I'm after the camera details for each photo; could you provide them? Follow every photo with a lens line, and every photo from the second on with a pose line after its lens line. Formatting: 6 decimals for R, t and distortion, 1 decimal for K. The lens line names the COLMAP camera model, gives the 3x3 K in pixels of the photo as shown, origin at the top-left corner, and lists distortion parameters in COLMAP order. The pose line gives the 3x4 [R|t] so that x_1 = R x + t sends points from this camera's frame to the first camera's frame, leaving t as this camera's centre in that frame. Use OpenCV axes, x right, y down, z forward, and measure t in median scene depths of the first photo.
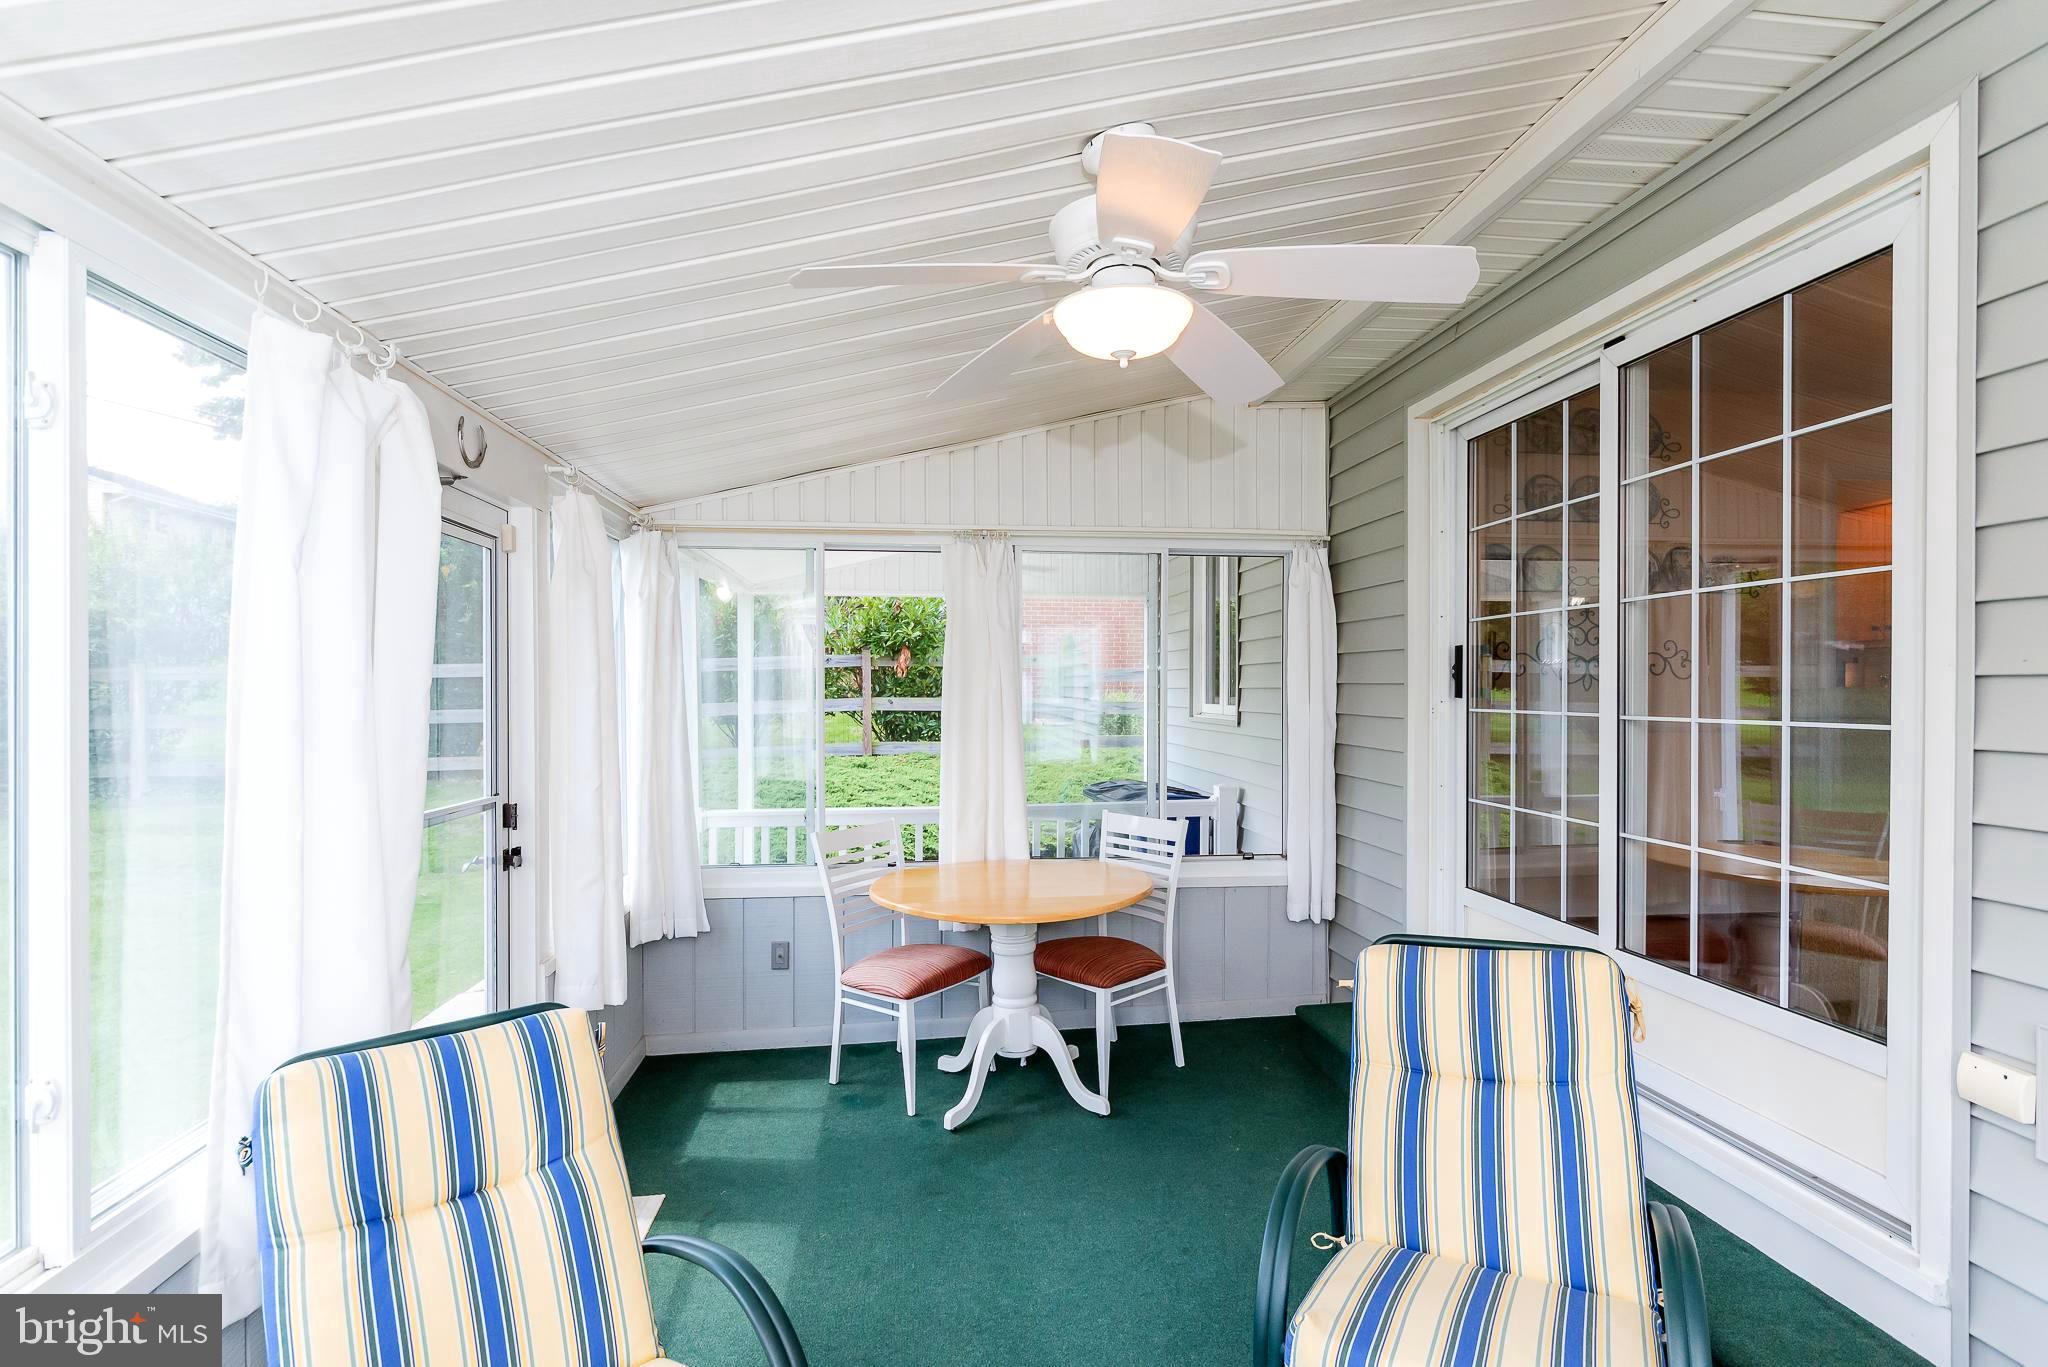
lens RADIAL K [[1011.1, 0, 1020.7], [0, 1011.1, 698.7], [0, 0, 1]] dist [-0.004378, -0.000458]
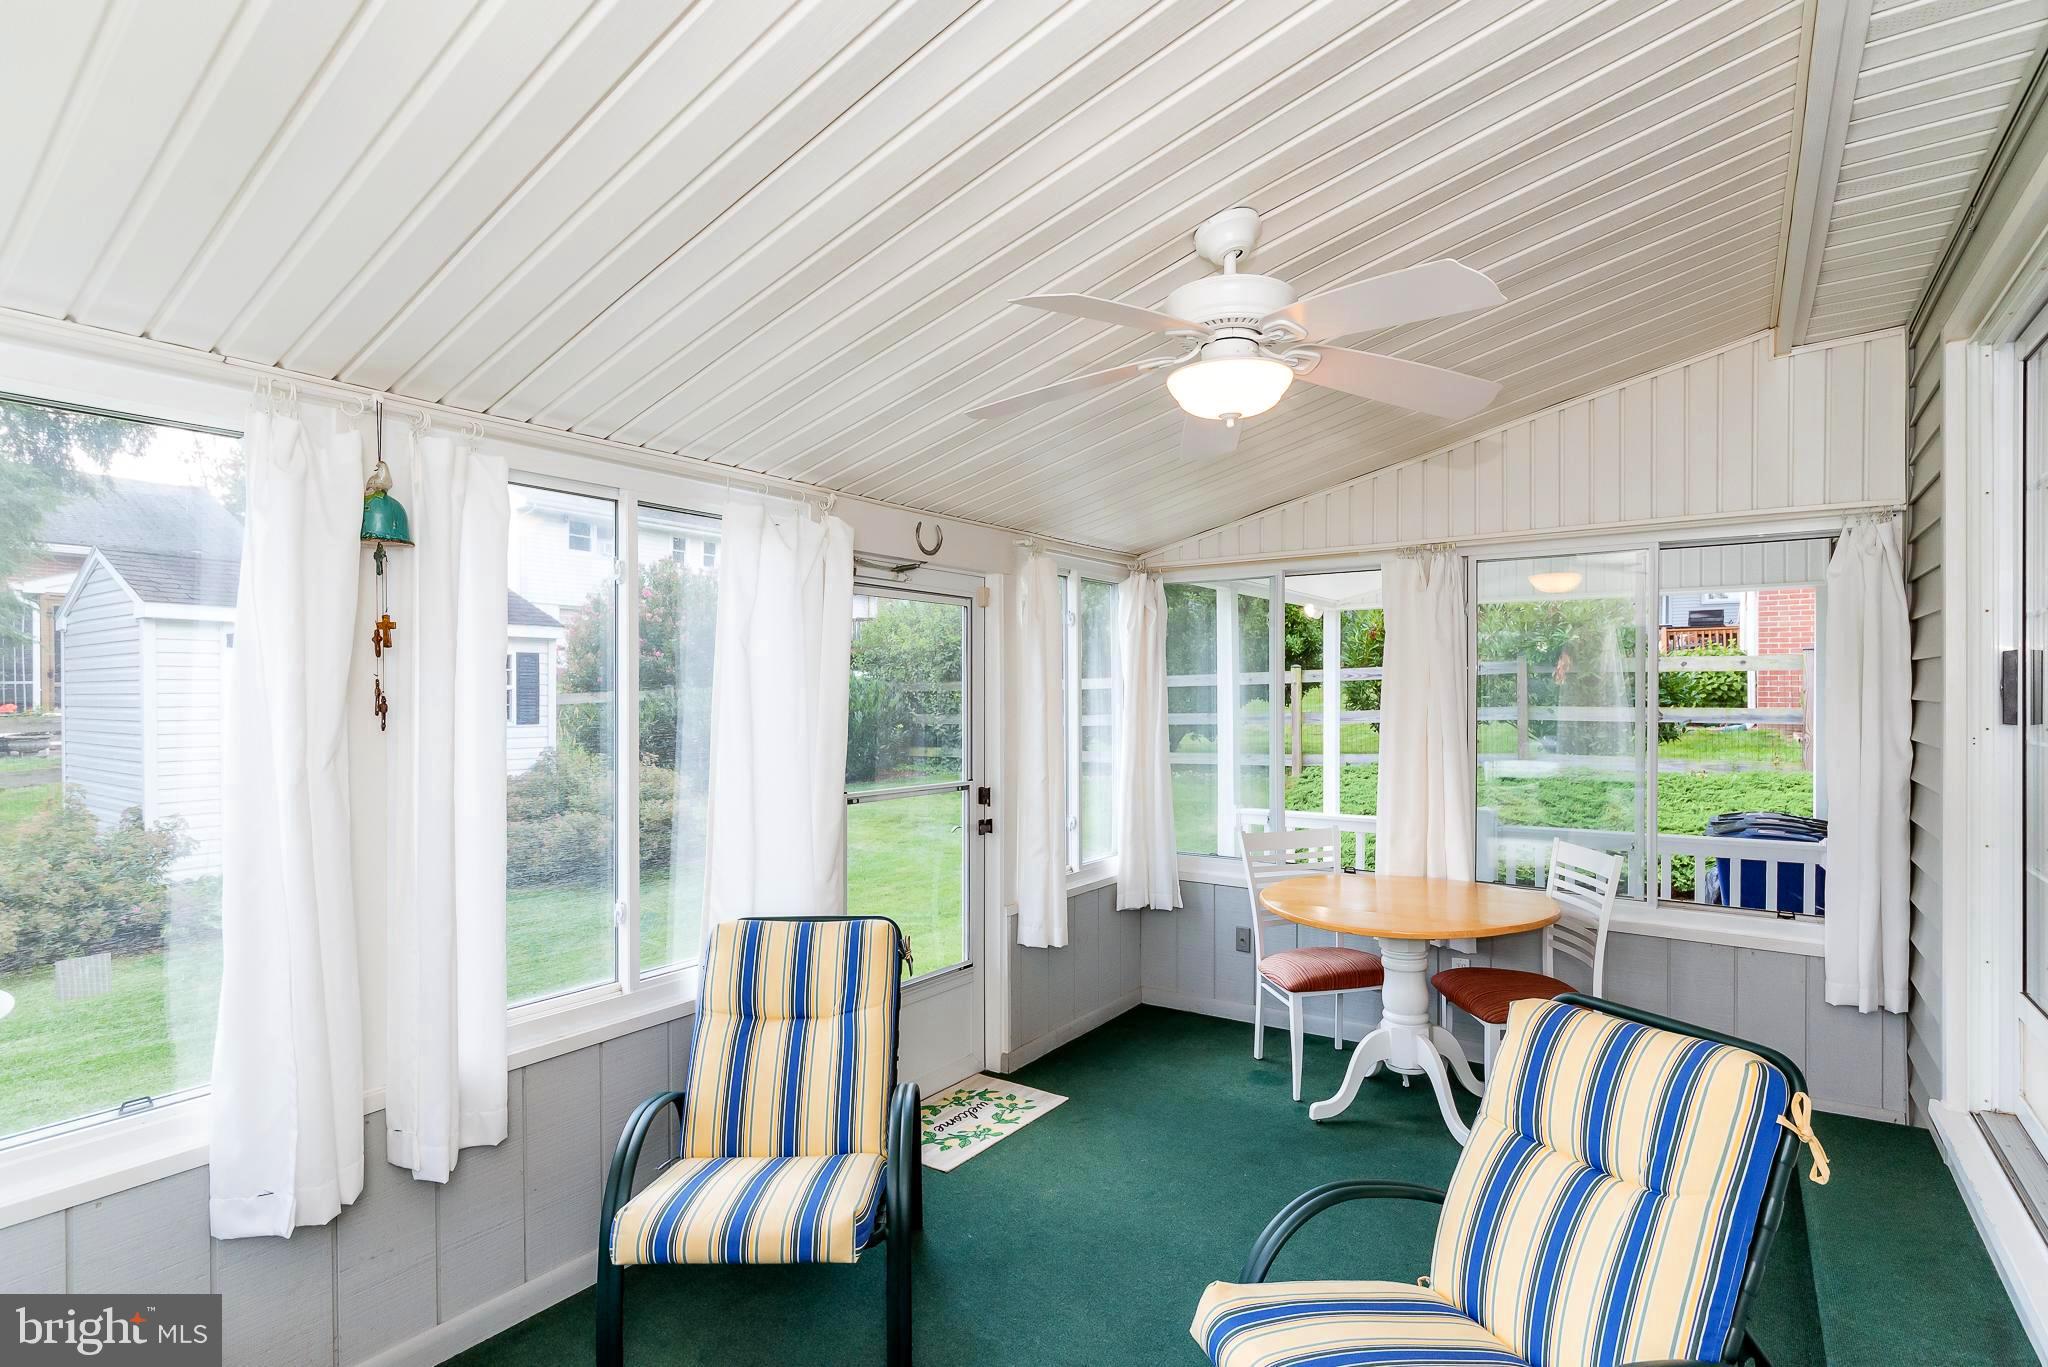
lens RADIAL K [[979.0, 0, 1018.4], [0, 979.0, 701.0], [0, 0, 1]] dist [-0.001153, 0.000230]
pose [[0.743003, 0.003726, -0.669277, 0.364980], [-0.004780, 0.999989, 0.000261, -0.013425], [0.669271, 0.003005, 0.743013, 0.021794]]
